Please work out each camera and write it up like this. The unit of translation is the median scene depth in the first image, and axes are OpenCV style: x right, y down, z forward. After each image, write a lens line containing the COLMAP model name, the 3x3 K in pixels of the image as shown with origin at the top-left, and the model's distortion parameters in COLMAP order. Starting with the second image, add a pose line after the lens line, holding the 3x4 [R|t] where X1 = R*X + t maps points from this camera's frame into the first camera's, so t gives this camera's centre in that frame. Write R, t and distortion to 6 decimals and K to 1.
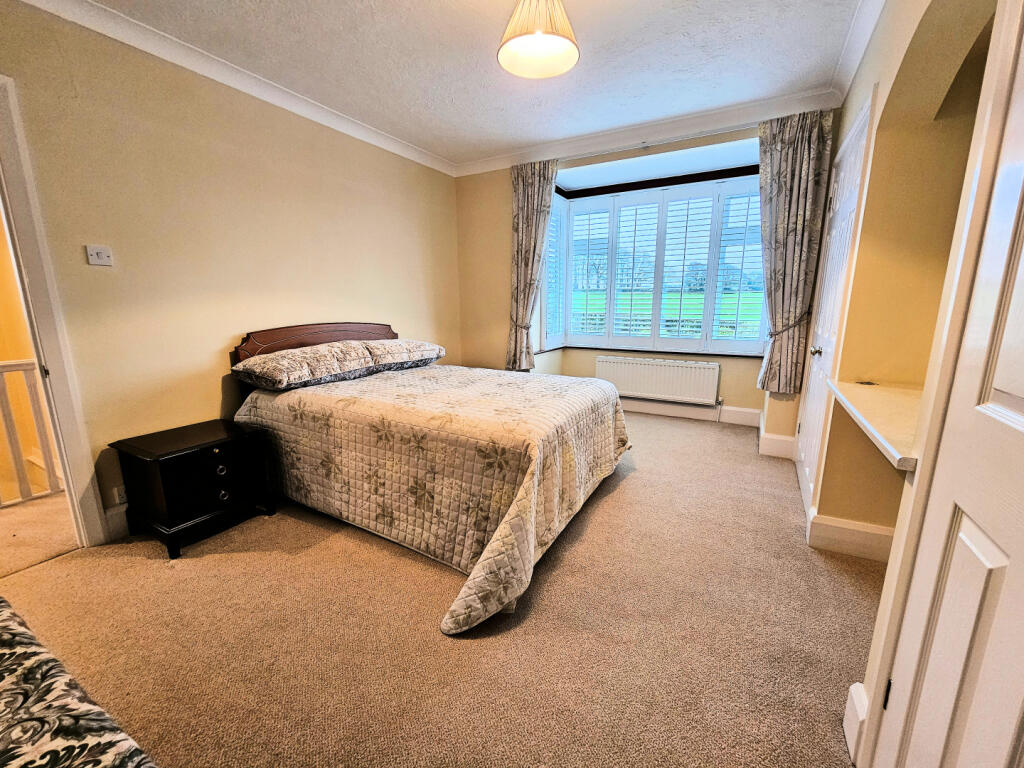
lens RADIAL K [[418.7, 0, 512.6], [0, 418.7, 384.6], [0, 0, 1]] dist [-0.002817, -0.000890]
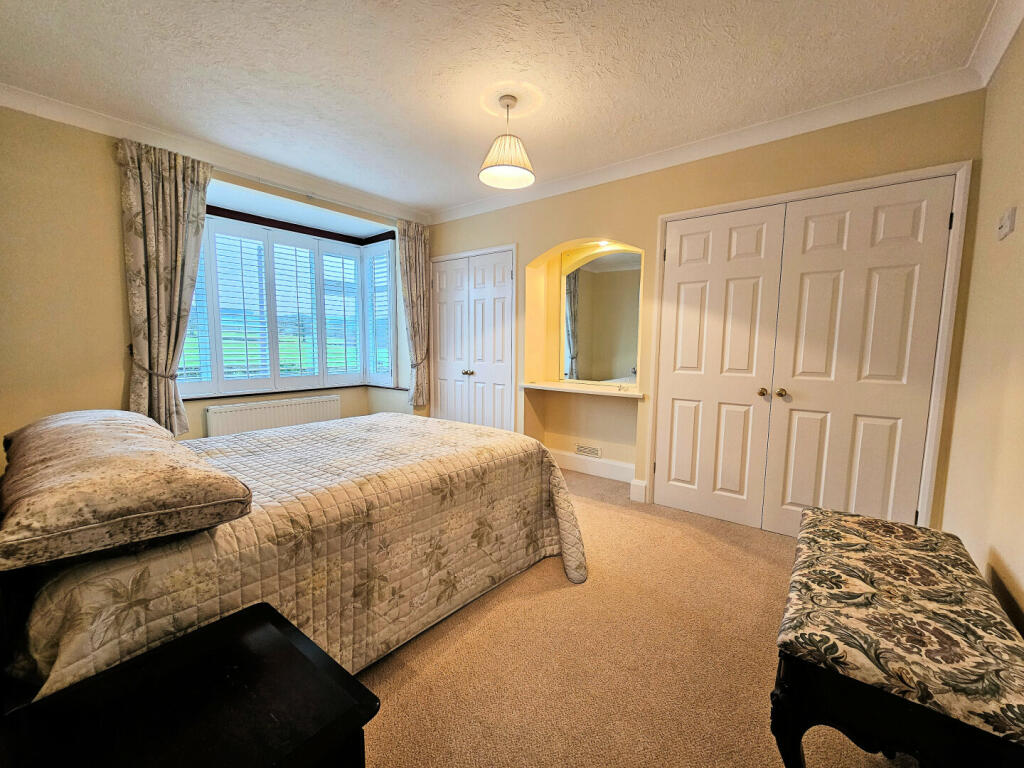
lens RADIAL K [[418.7, 0, 510.4], [0, 418.7, 383.4], [0, 0, 1]] dist [-0.002817, -0.000890]
pose [[0.163446, -0.089823, 0.982455, -1.020325], [0.179093, 0.982002, 0.059987, -0.120969], [-0.970160, 0.166146, 0.176591, 0.610672]]
